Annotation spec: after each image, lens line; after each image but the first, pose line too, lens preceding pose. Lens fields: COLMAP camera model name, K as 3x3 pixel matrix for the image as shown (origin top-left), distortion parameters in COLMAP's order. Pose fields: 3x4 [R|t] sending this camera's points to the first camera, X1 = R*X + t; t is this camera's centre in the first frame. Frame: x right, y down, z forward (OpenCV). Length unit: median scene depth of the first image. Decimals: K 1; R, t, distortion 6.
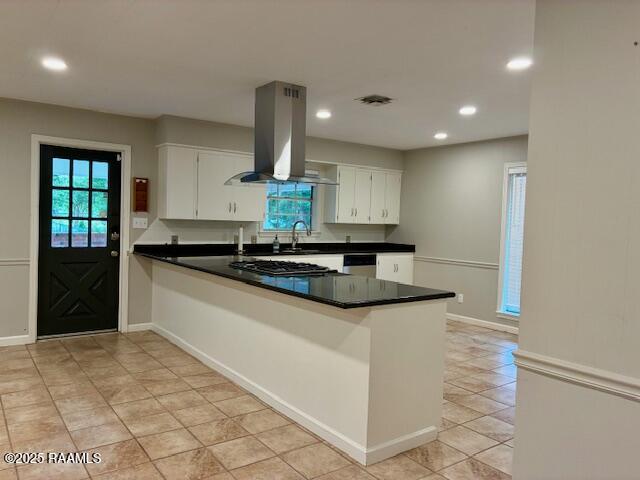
lens RADIAL K [[488.9, 0, 320.6], [0, 488.9, 240.3], [0, 0, 1]] dist [0.041646, -0.043583]
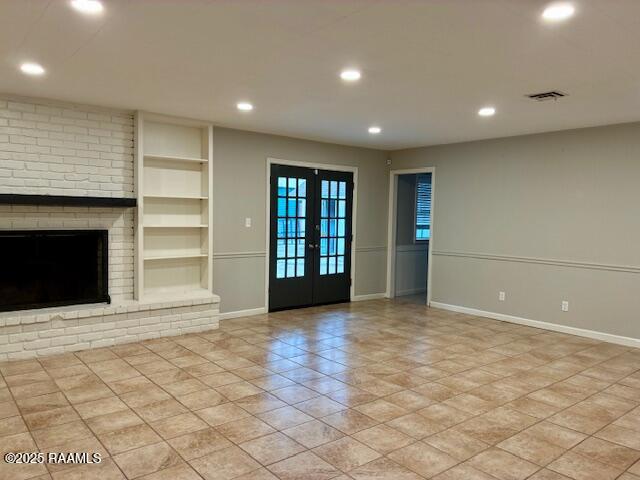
lens RADIAL K [[488.9, 0, 319.2], [0, 488.9, 239.1], [0, 0, 1]] dist [0.041646, -0.043583]
pose [[0.041266, 0.013523, -0.999057, 1.128902], [-0.064914, 0.997832, 0.010825, 0.024230], [0.997037, 0.064406, 0.042055, 0.807184]]
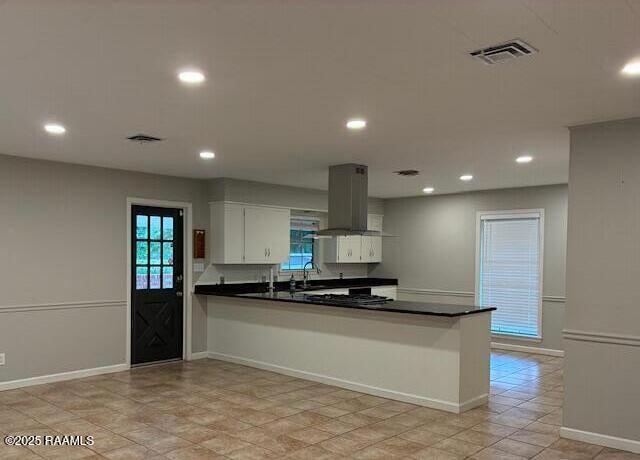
lens RADIAL K [[560.4, 0, 289.0], [0, 560.4, 274.2], [0, 0, 1]] dist [0.072908, -0.019117]
pose [[0.986425, -0.029422, 0.161556, -0.370922], [0.030037, 0.999548, -0.001365, -0.010317], [-0.161443, 0.006200, 0.986863, -0.377063]]
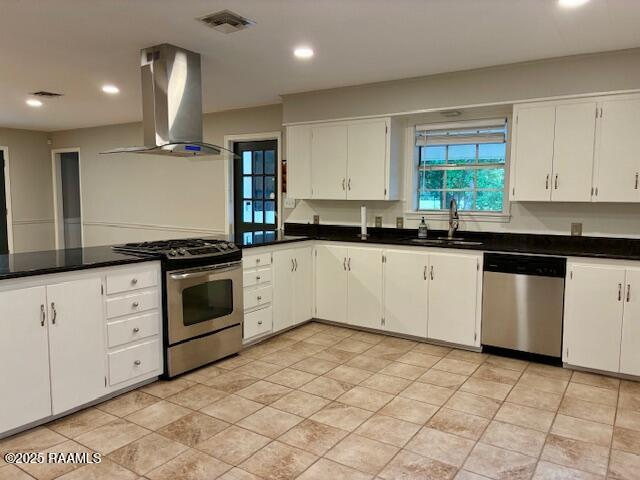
lens RADIAL K [[488.9, 0, 318.6], [0, 488.9, 235.0], [0, 0, 1]] dist [0.041646, -0.043583]
pose [[0.330868, 0.048667, -0.942421, 0.662750], [-0.037612, 0.998556, 0.038361, -0.008733], [0.942927, 0.022754, 0.332220, 0.705187]]
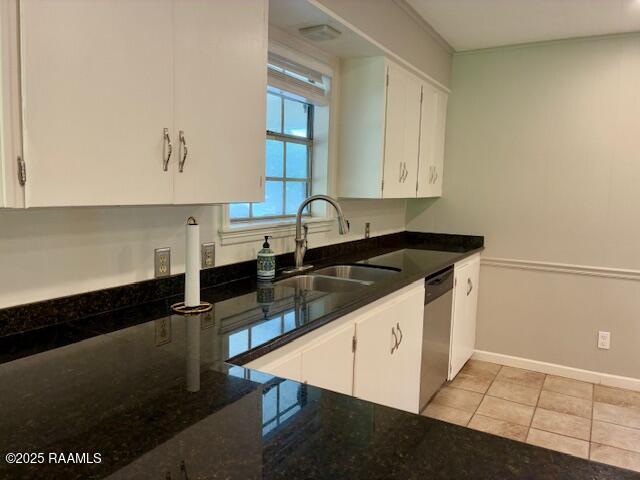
lens RADIAL K [[488.9, 0, 322.7], [0, 488.9, 238.1], [0, 0, 1]] dist [0.041646, -0.043583]
pose [[0.920963, -0.048152, 0.386664, -0.222546], [0.021207, 0.997058, 0.073653, -0.040945], [-0.389073, -0.059632, 0.919275, 0.773899]]
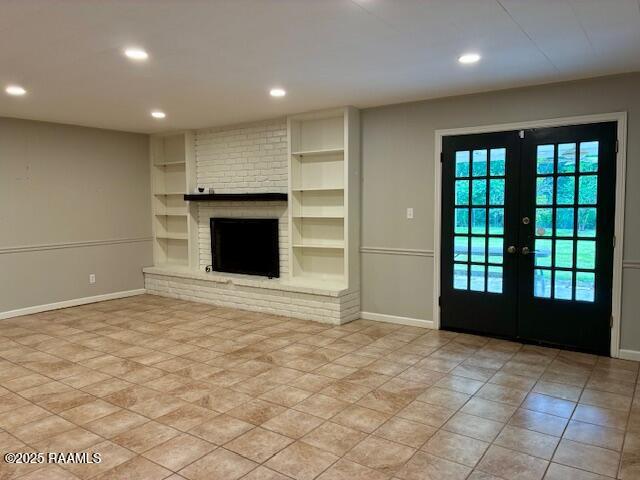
lens RADIAL K [[488.9, 0, 320.1], [0, 488.9, 241.2], [0, 0, 1]] dist [0.041646, -0.043583]
pose [[-0.956456, -0.006298, -0.291807, -0.450145], [-0.040738, 0.992862, 0.112097, -0.112147], [0.289018, 0.119104, -0.949886, 2.447895]]
